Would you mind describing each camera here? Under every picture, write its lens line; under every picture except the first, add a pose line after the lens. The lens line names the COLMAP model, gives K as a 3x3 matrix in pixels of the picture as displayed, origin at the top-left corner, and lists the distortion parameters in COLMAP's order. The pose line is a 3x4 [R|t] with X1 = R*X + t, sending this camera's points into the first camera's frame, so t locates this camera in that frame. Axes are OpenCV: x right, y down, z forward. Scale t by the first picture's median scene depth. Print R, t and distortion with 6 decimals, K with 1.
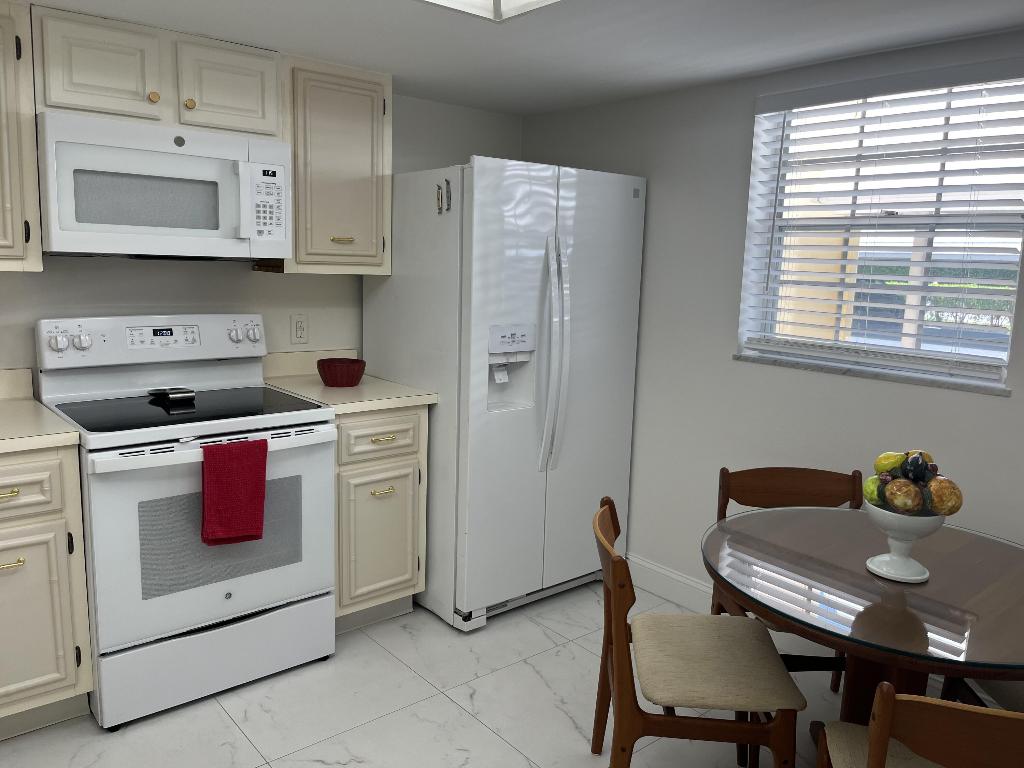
lens RADIAL K [[773.5, 0, 512.0], [0, 773.5, 384.0], [0, 0, 1]] dist [0.058775, -0.091651]
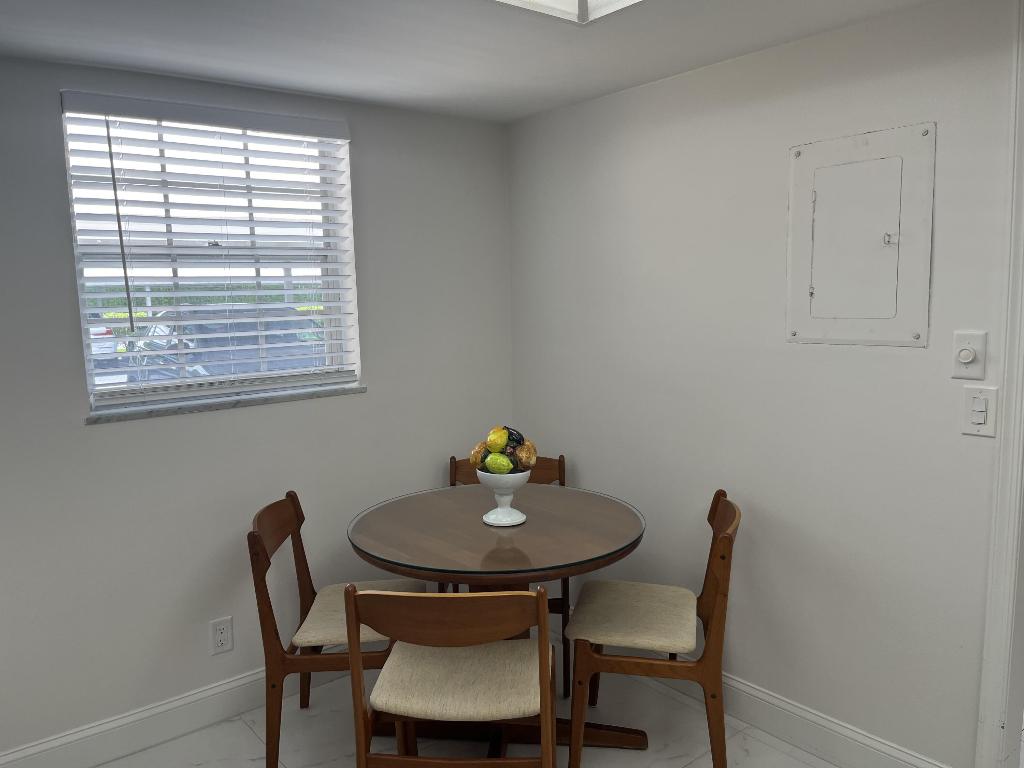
lens RADIAL K [[790.3, 0, 513.7], [0, 790.3, 390.2], [0, 0, 1]] dist [0.062624, -0.091560]
pose [[0.001284, -0.153806, 0.988100, -0.569284], [0.190094, 0.970121, 0.150760, -0.119662], [-0.981765, 0.187639, 0.030483, 0.639391]]
